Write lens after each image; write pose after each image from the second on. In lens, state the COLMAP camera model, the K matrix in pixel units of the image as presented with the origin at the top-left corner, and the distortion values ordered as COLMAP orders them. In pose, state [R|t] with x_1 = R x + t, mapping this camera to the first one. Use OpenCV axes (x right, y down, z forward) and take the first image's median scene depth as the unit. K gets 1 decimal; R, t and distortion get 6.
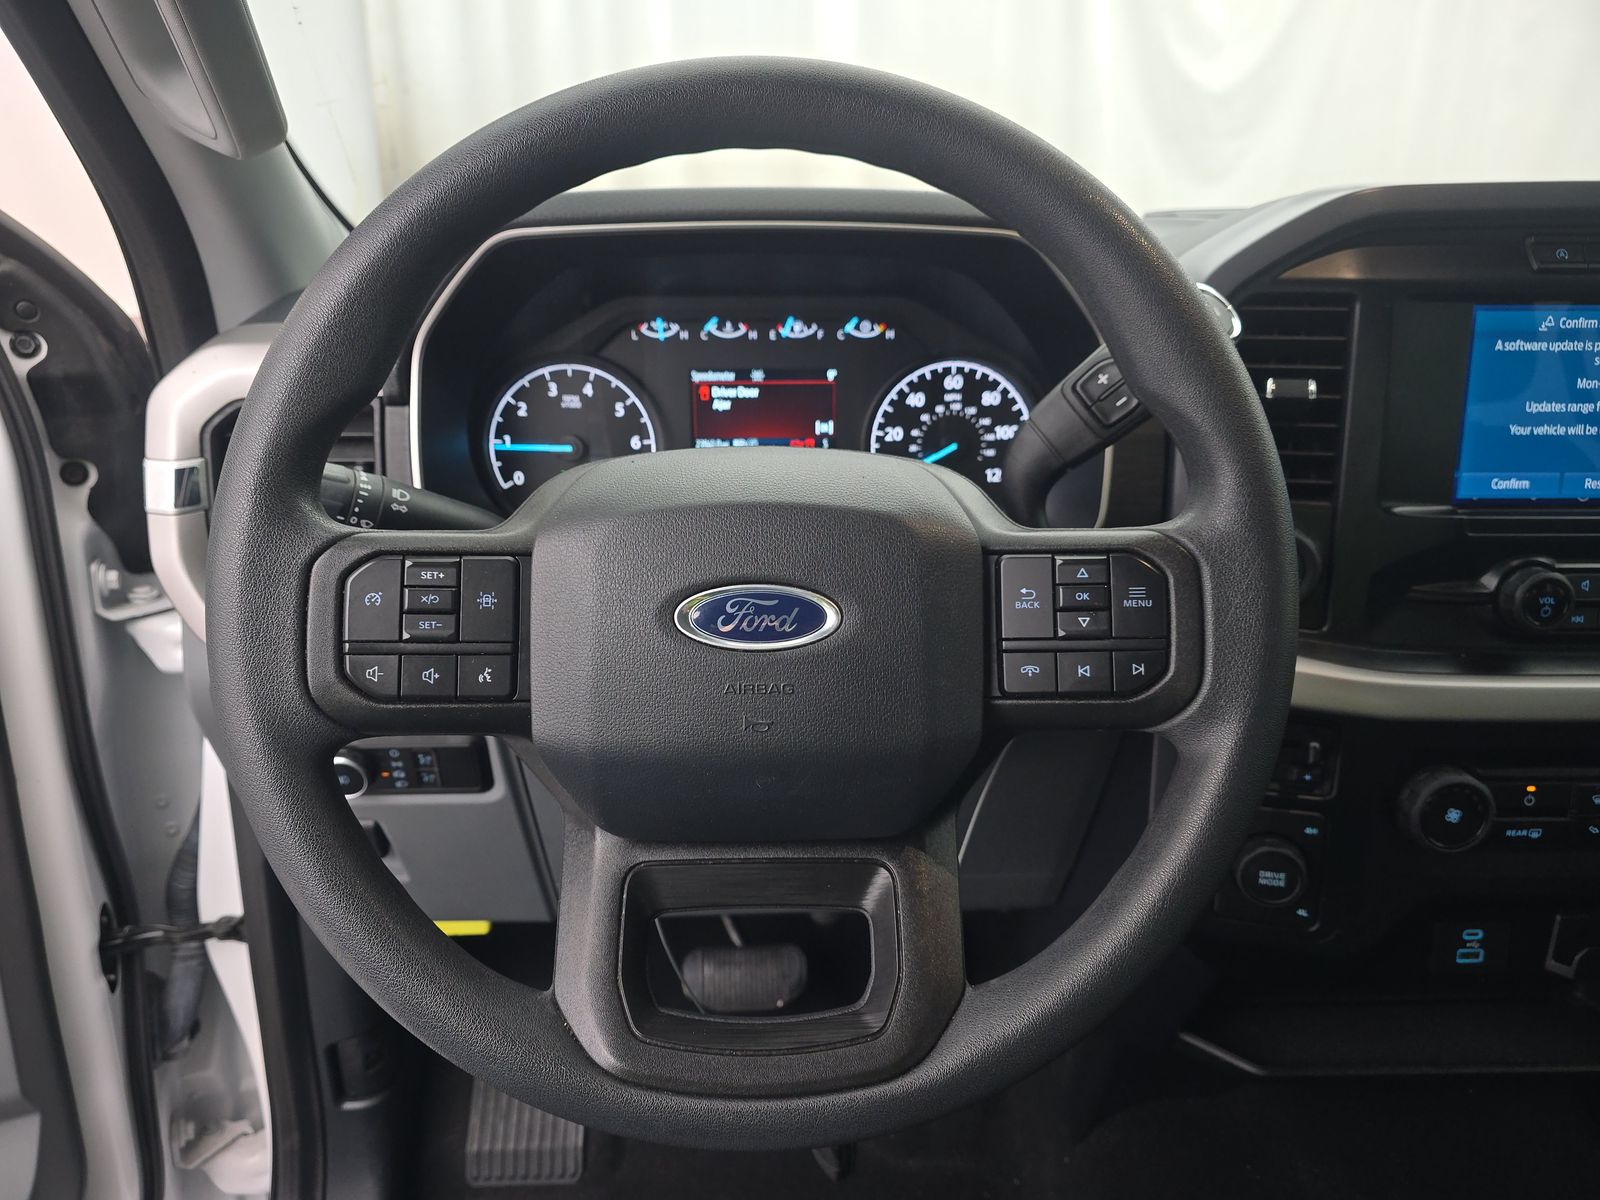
lens RADIAL K [[1098.7, 0, 808.1], [0, 1098.7, 614.5], [0, 0, 1]] dist [0.024455, -0.032600]
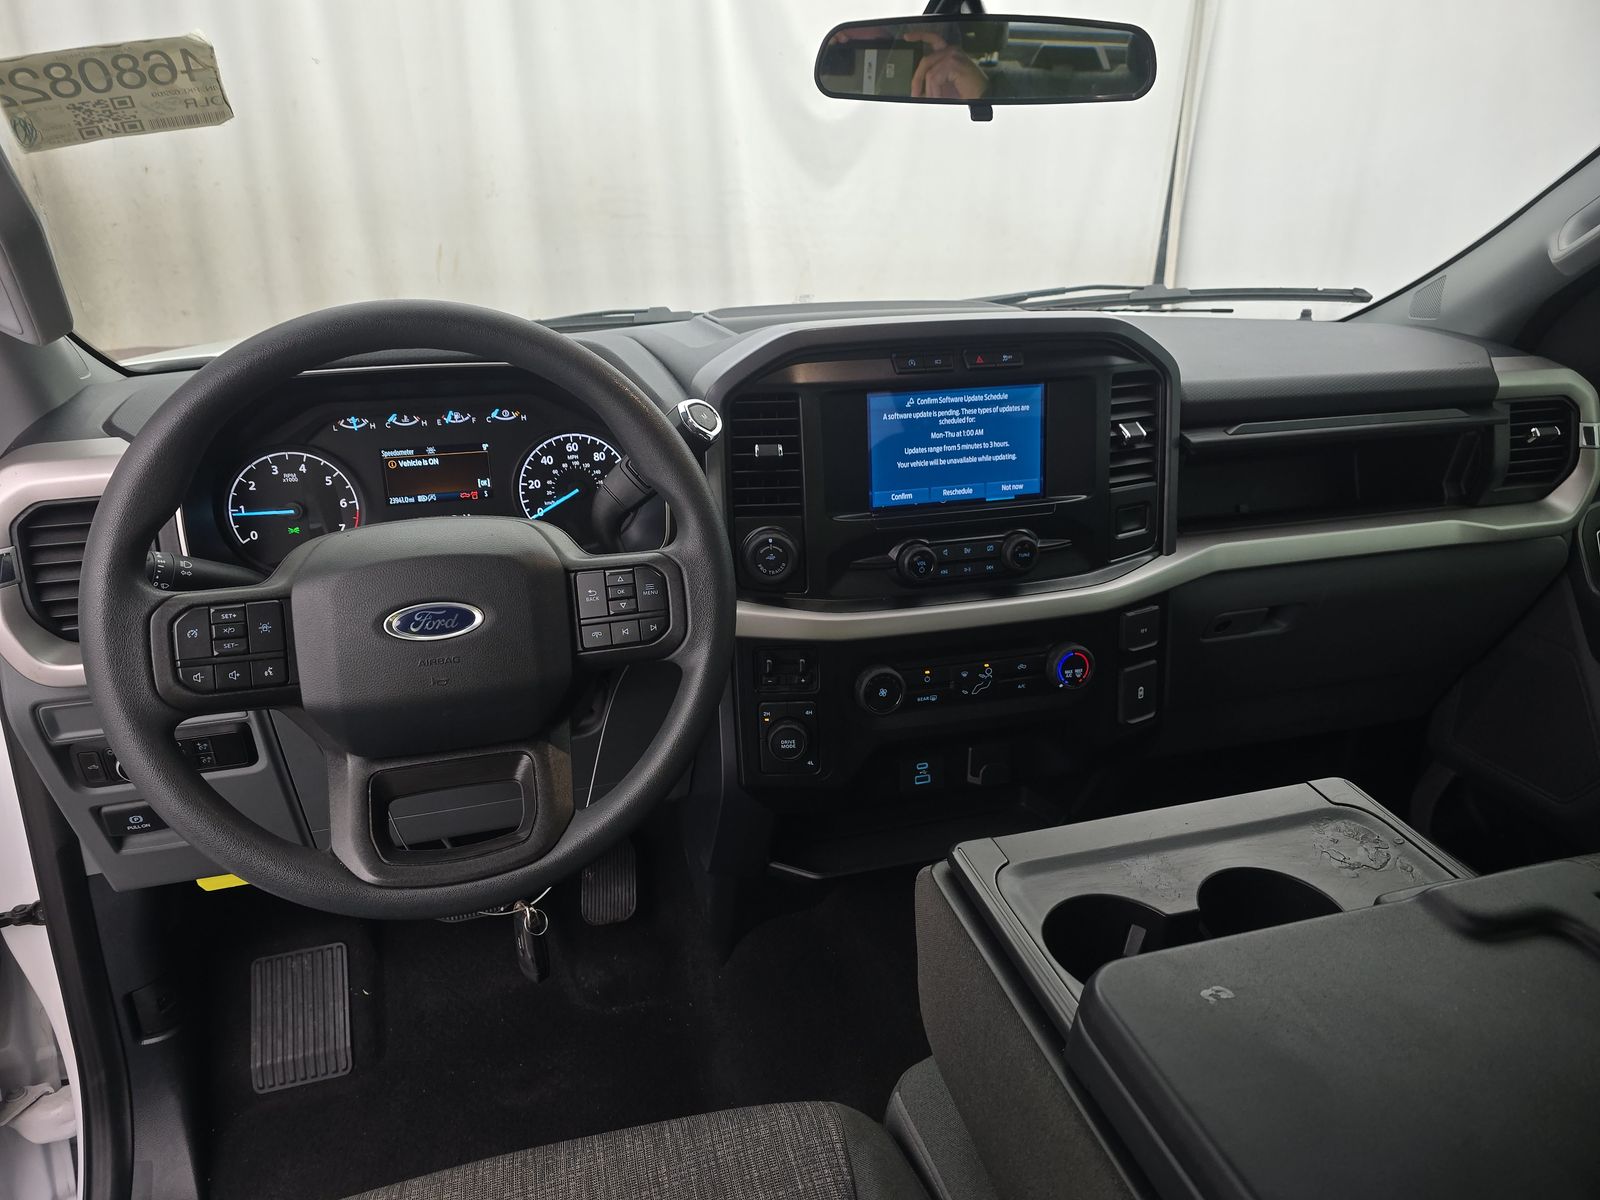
lens RADIAL K [[1098.7, 0, 835.9], [0, 1098.7, 588.6], [0, 0, 1]] dist [0.024455, -0.032600]
pose [[0.960496, -0.095261, 0.261482, 0.069015], [0.095570, 0.995356, 0.011565, -0.004944], [-0.261370, 0.013882, 0.965139, -0.524702]]
